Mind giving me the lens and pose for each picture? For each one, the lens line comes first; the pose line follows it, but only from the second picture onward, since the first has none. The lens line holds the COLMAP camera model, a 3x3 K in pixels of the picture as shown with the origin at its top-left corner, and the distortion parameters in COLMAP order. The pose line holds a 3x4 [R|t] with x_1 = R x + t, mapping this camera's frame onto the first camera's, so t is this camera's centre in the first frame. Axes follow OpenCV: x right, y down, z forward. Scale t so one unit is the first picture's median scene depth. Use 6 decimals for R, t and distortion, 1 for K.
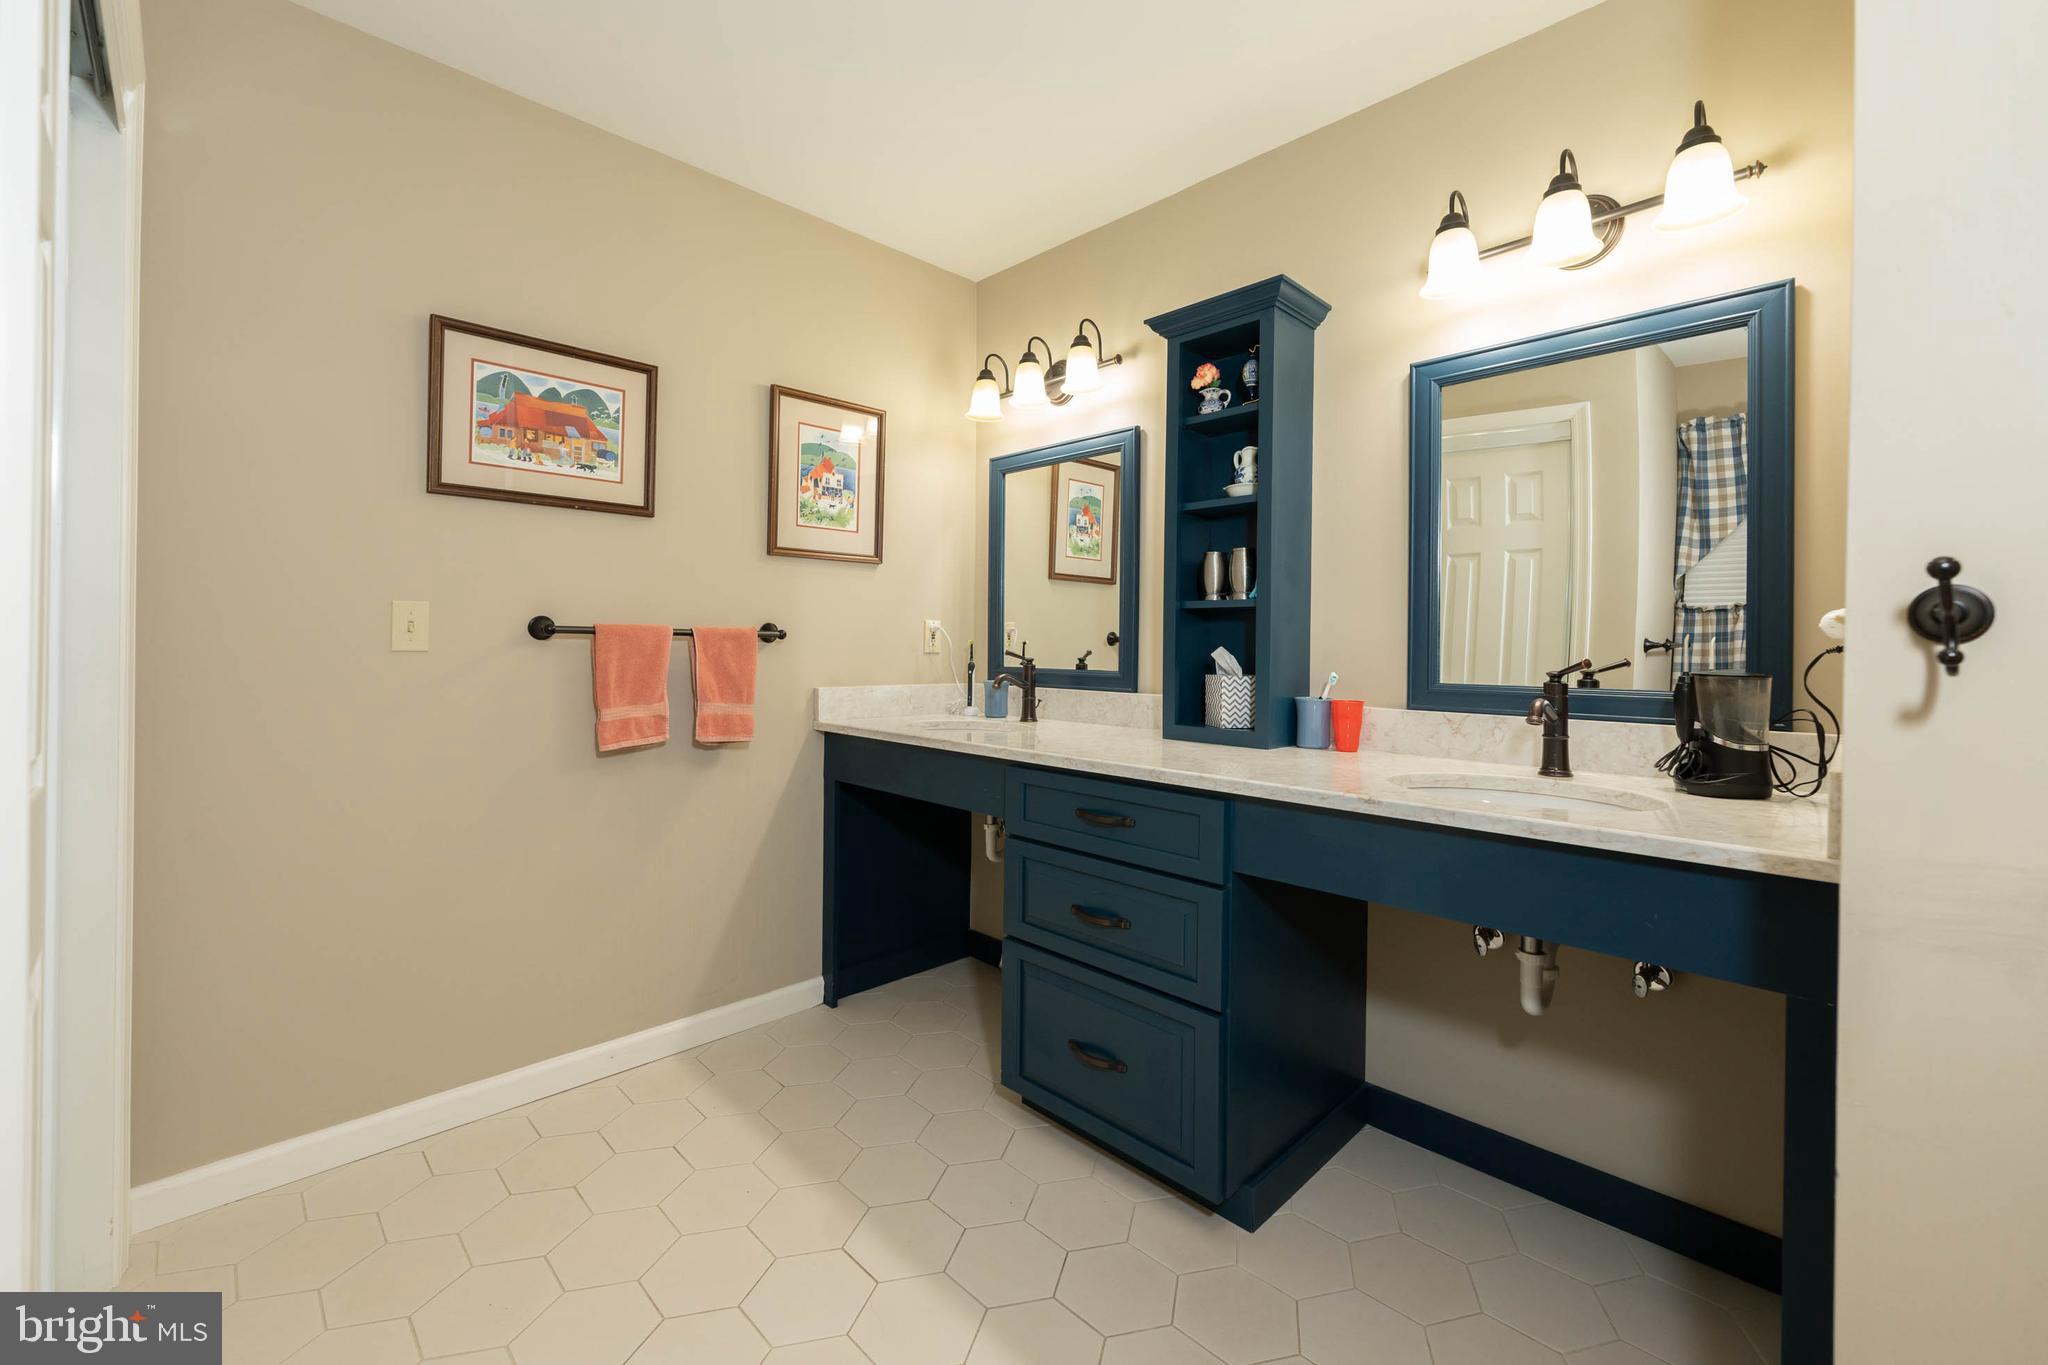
lens RADIAL K [[844.8, 0, 1019.5], [0, 844.8, 630.8], [0, 0, 1]] dist [-0.008282, -0.000096]
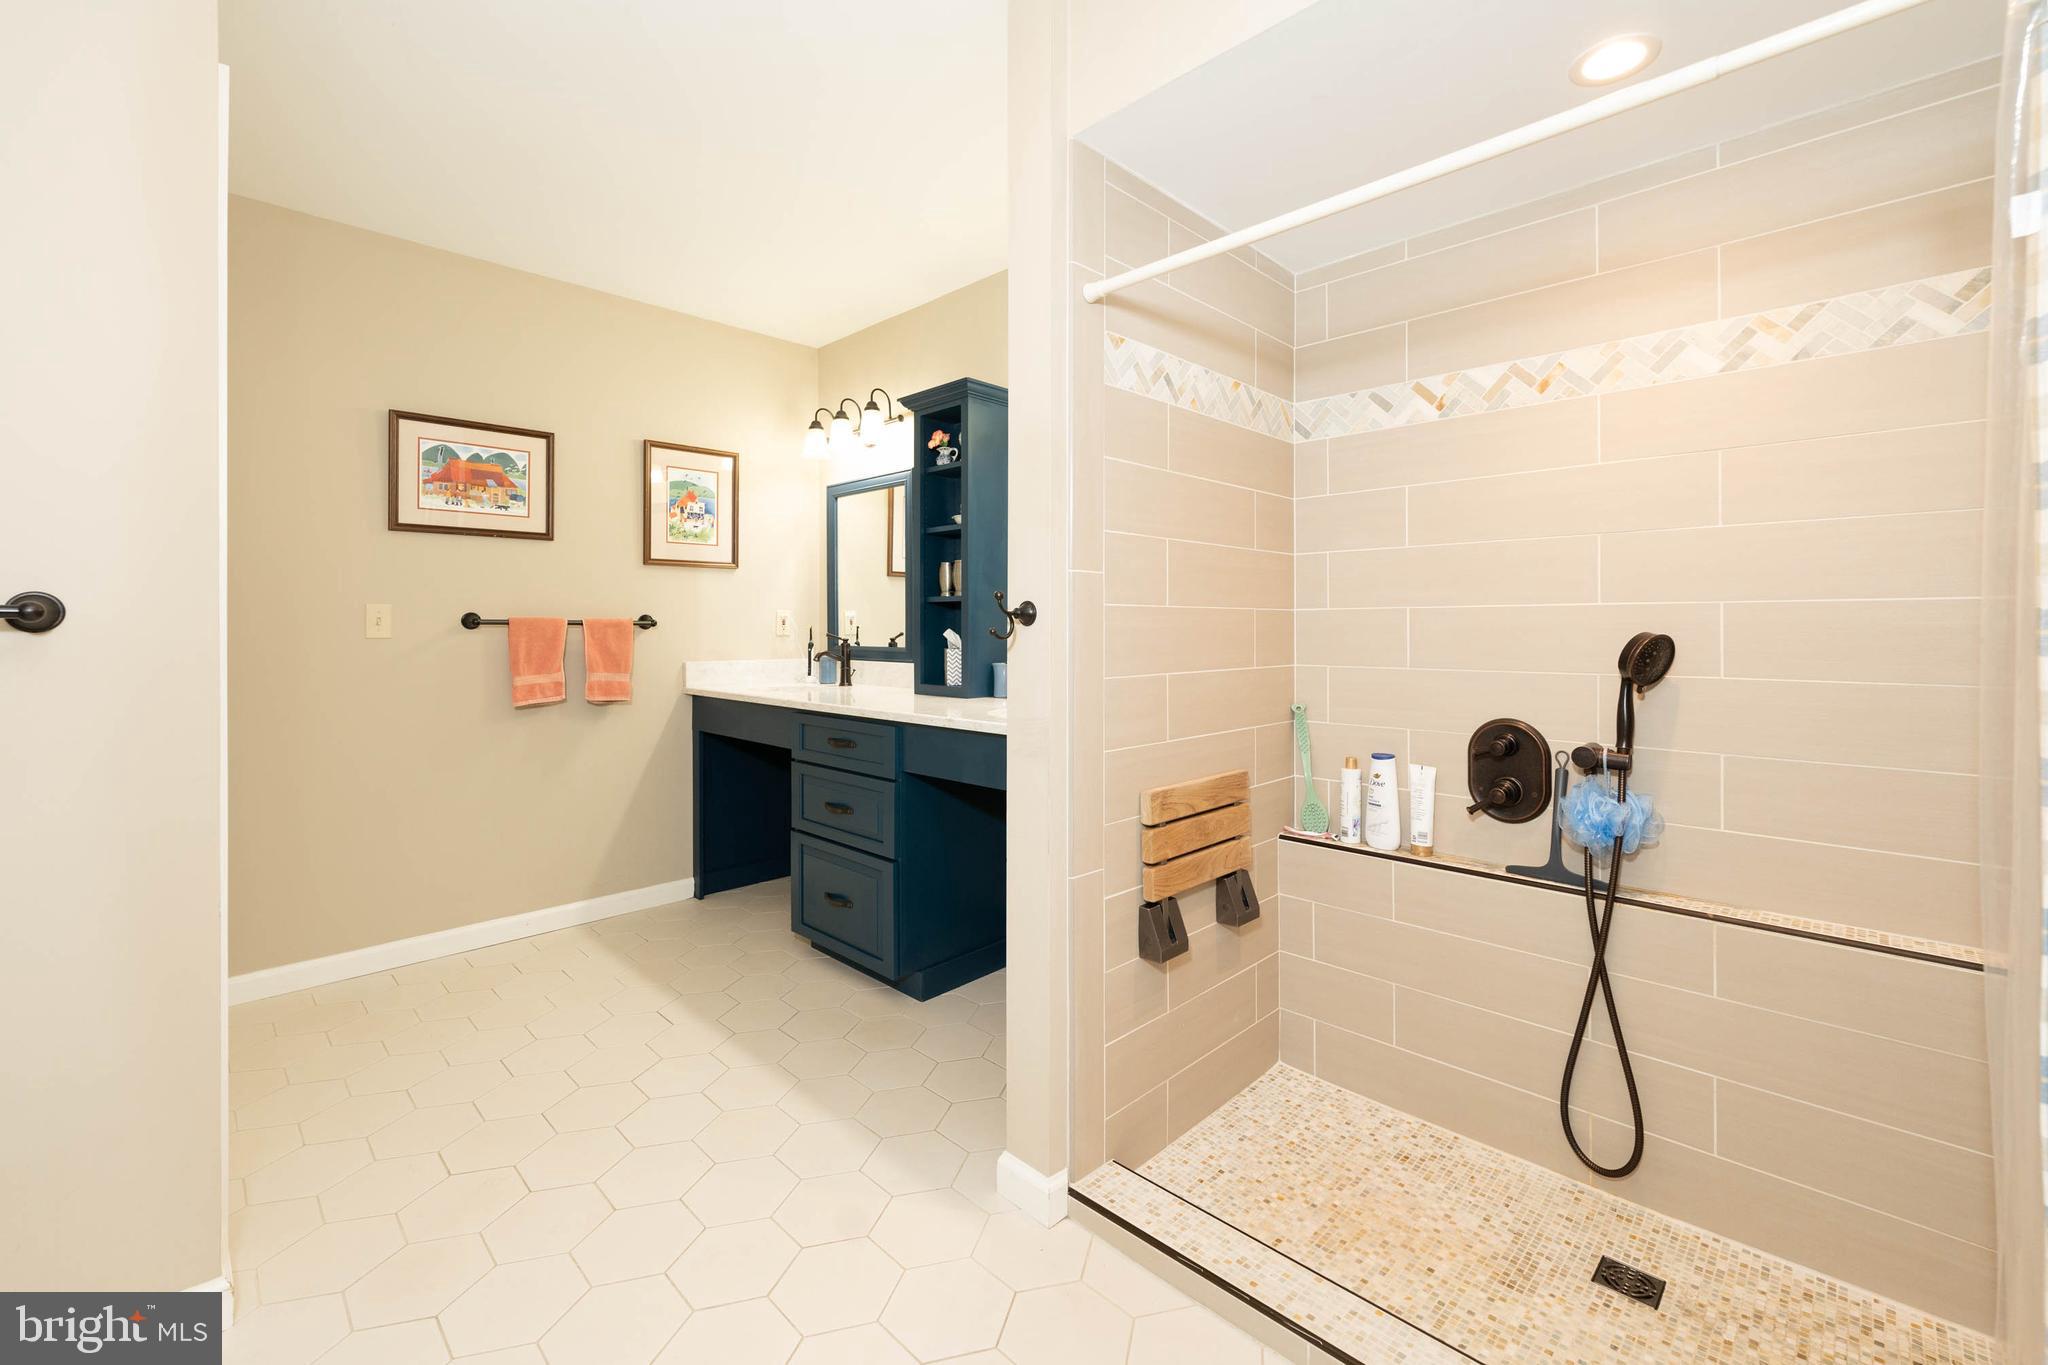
lens RADIAL K [[859.3, 0, 1029.2], [0, 859.3, 617.8], [0, 0, 1]] dist [-0.015132, -0.000026]
pose [[0.999806, -0.010849, 0.016448, 0.341051], [0.010737, 0.999919, 0.006901, -0.008238], [-0.016522, -0.006723, 0.999841, -0.445354]]
